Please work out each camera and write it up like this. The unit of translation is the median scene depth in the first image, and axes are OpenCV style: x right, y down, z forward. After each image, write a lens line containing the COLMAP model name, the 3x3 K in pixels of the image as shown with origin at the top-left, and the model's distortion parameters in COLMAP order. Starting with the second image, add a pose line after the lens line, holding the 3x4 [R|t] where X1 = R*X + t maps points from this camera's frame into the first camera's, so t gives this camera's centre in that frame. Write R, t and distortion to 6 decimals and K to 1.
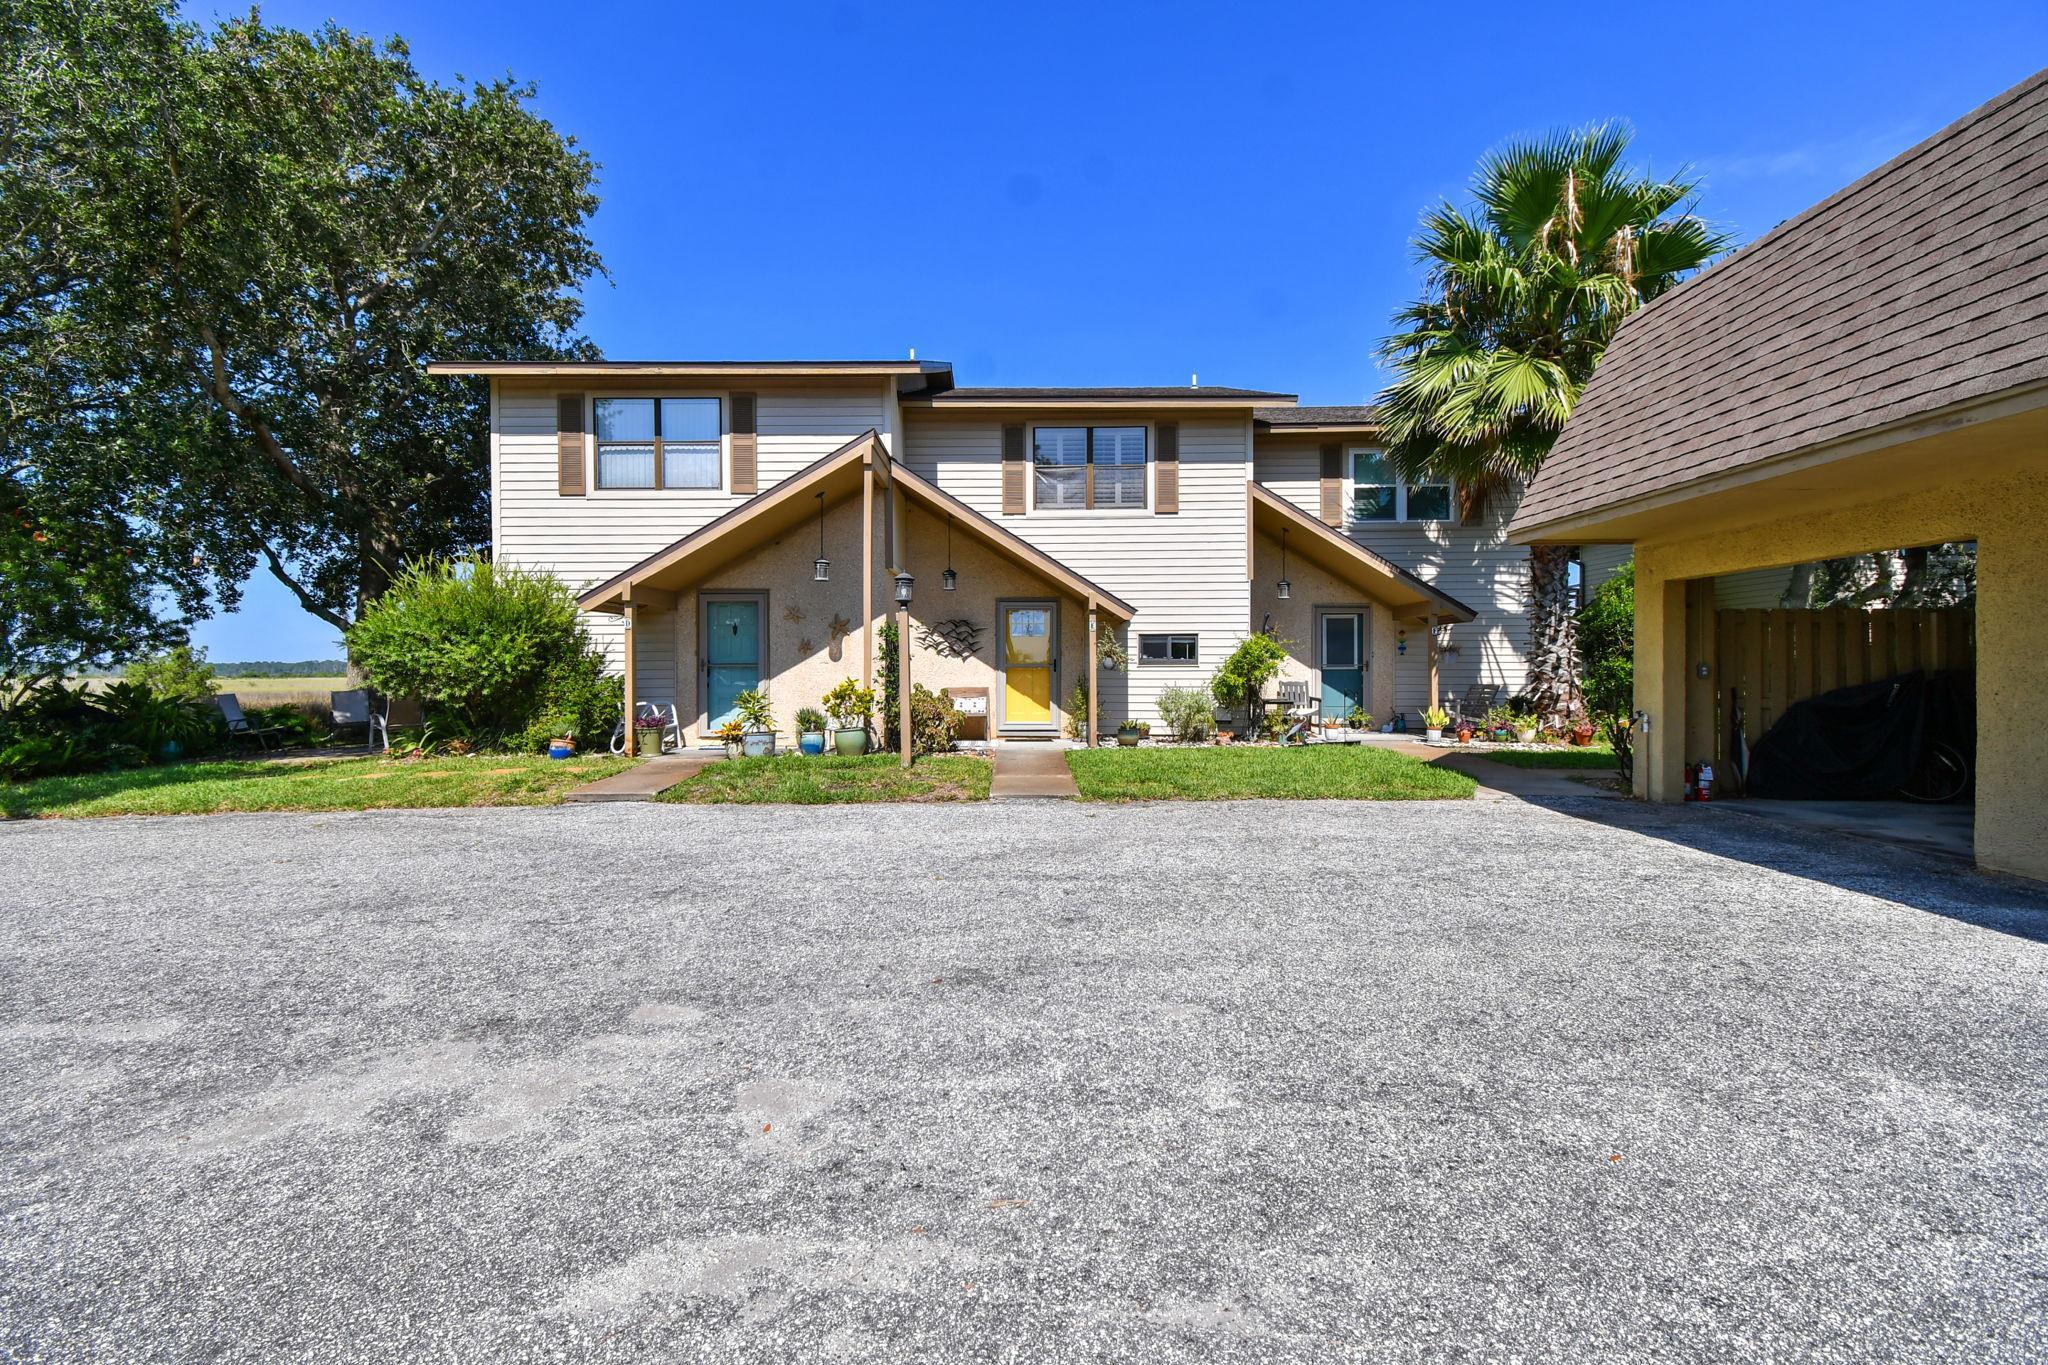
lens RADIAL K [[898.4, 0, 1017.4], [0, 898.4, 664.0], [0, 0, 1]] dist [0.050140, -0.027234]
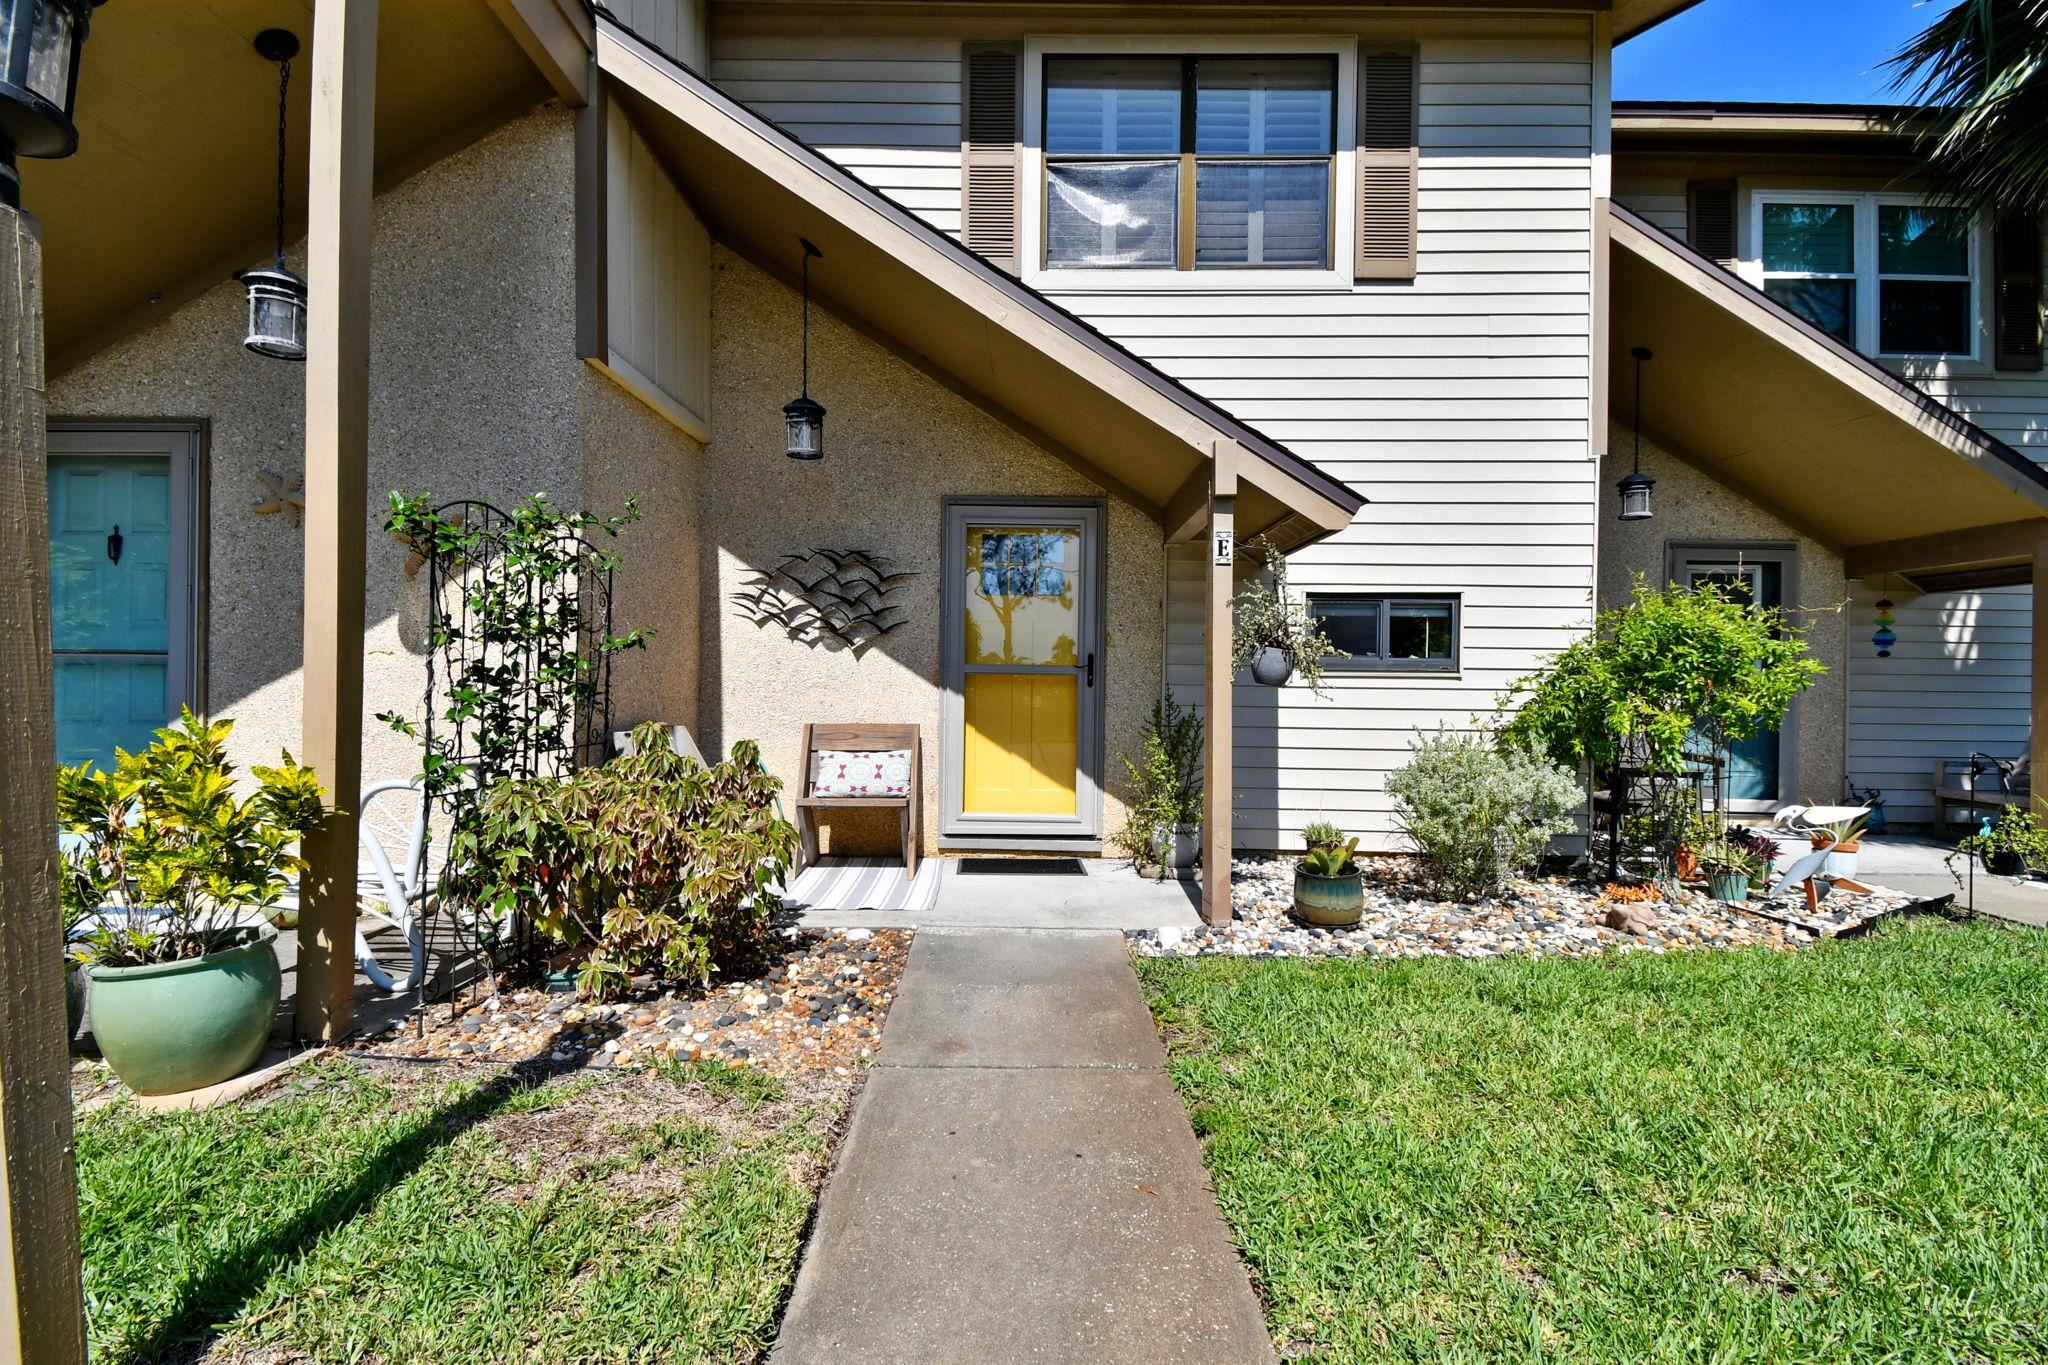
lens RADIAL K [[898.4, 0, 1017.4], [0, 898.4, 664.0], [0, 0, 1]] dist [0.050140, -0.027234]
pose [[0.999907, 0.013623, 0.000778, 0.009837], [-0.013621, 0.999904, -0.002345, 0.000103], [-0.000810, 0.002334, 0.999997, 0.610000]]
